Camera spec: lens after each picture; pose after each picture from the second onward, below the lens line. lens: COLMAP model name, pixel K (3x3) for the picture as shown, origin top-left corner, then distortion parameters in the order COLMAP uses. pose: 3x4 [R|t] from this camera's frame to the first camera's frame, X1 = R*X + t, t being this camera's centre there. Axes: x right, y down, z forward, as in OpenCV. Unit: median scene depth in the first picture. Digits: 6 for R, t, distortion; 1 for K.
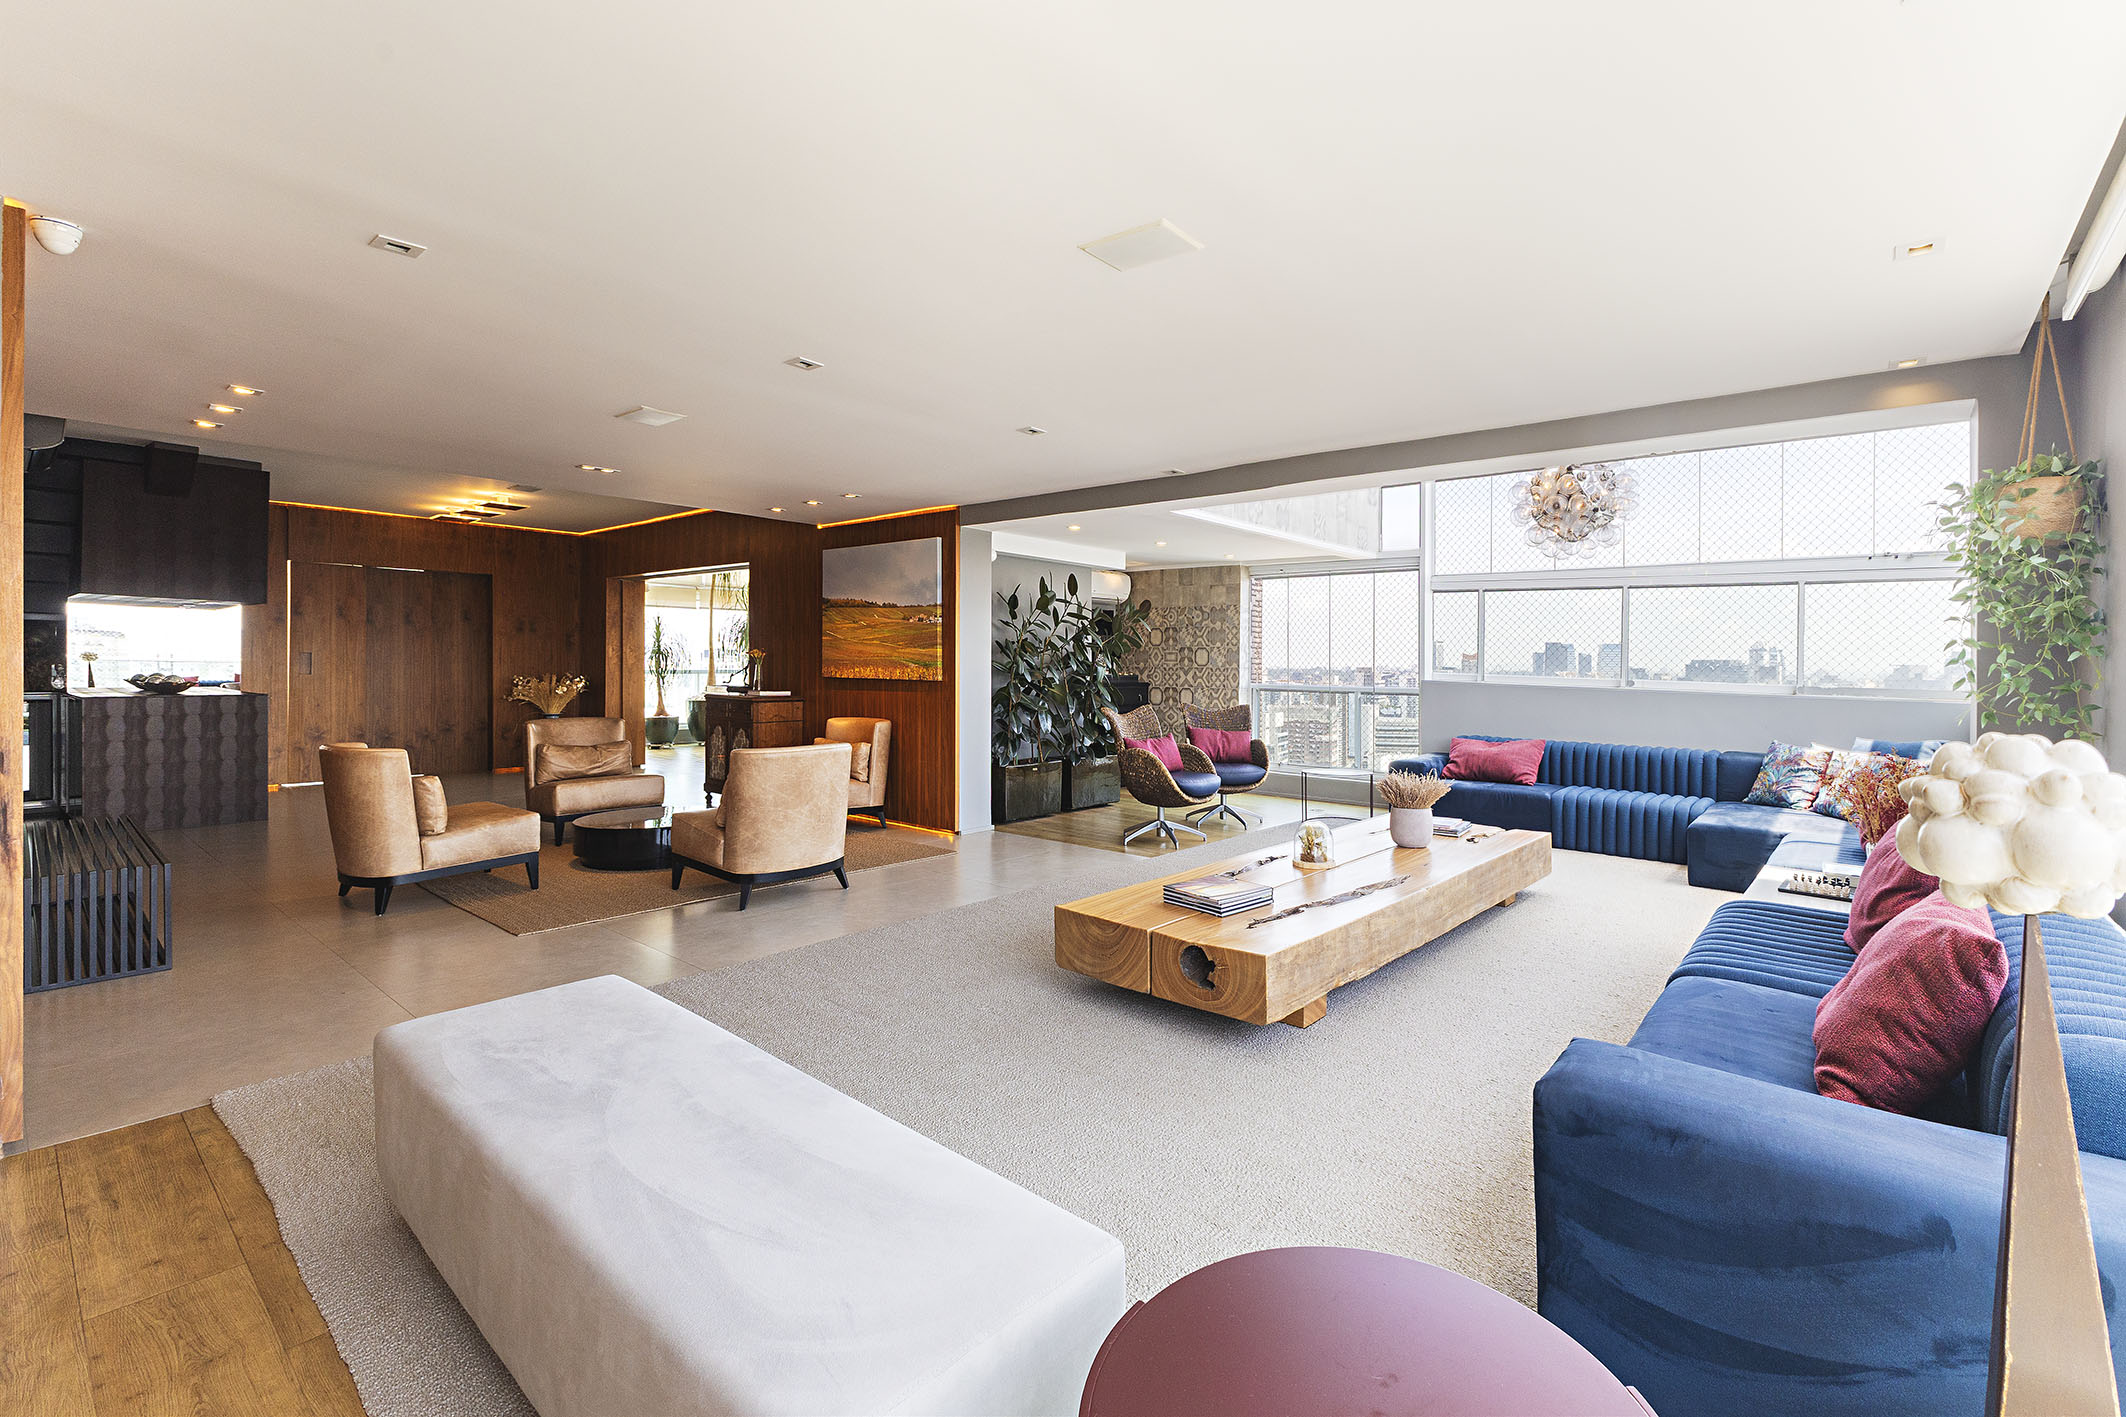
lens RADIAL K [[947.8, 0, 1100.7], [0, 947.8, 673.3], [0, 0, 1]] dist [0.009608, -0.000243]
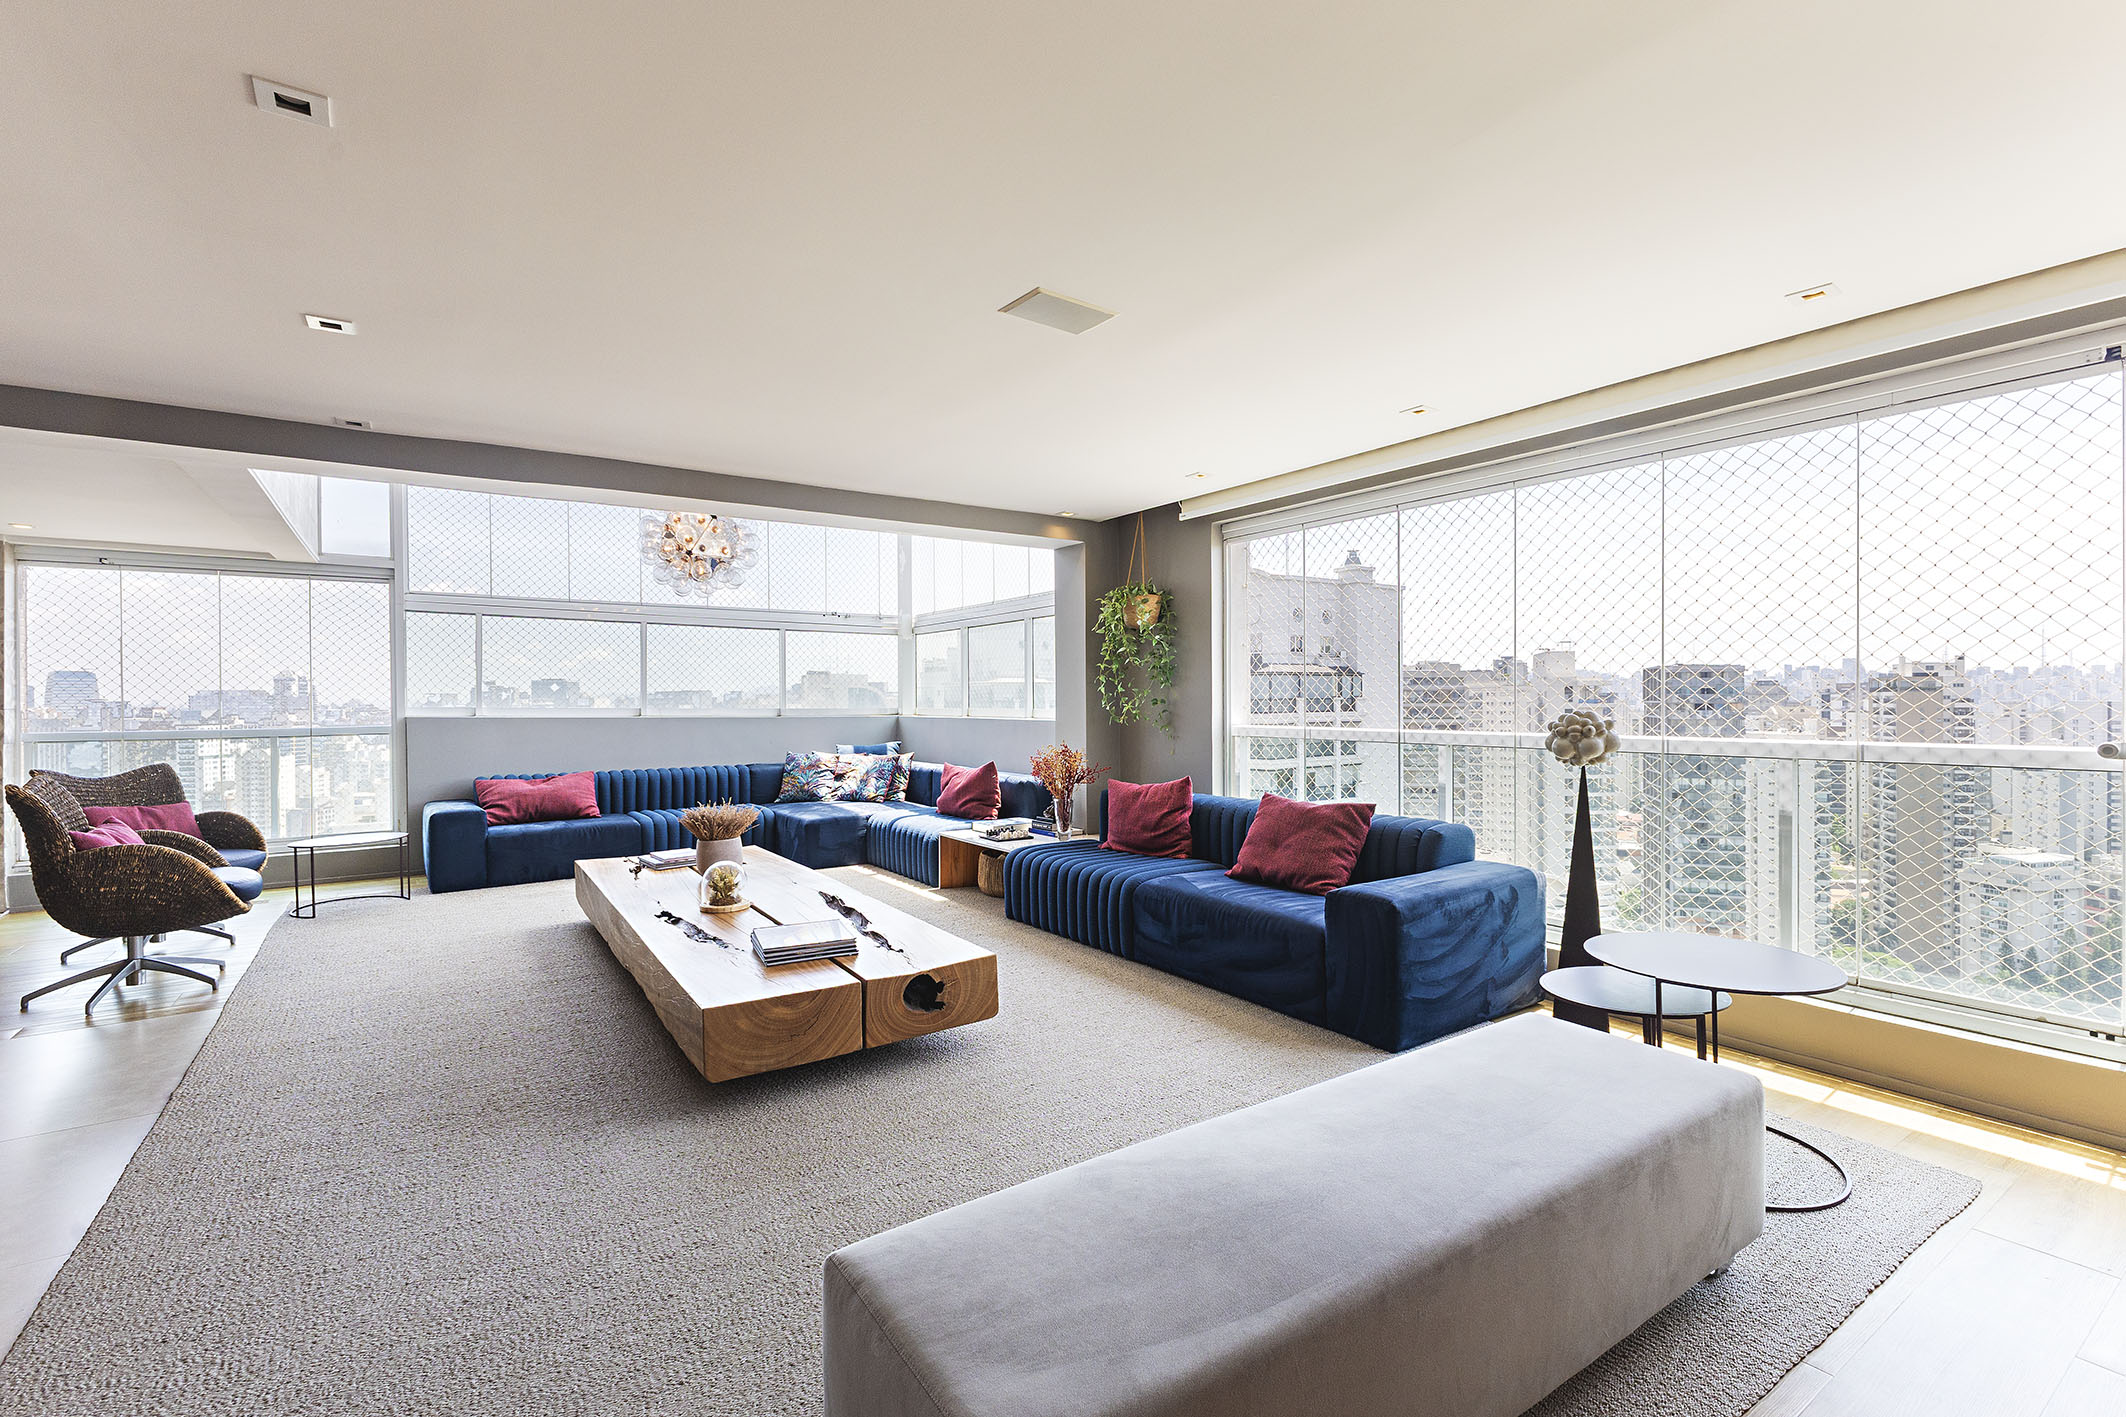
lens RADIAL K [[947.8, 0, 1065.7], [0, 947.8, 703.8], [0, 0, 1]] dist [0.009608, -0.000243]
pose [[0.266719, -0.021325, 0.963538, -0.406785], [0.021241, 0.999642, 0.016245, -0.006813], [-0.963540, 0.016134, 0.267077, 0.284523]]
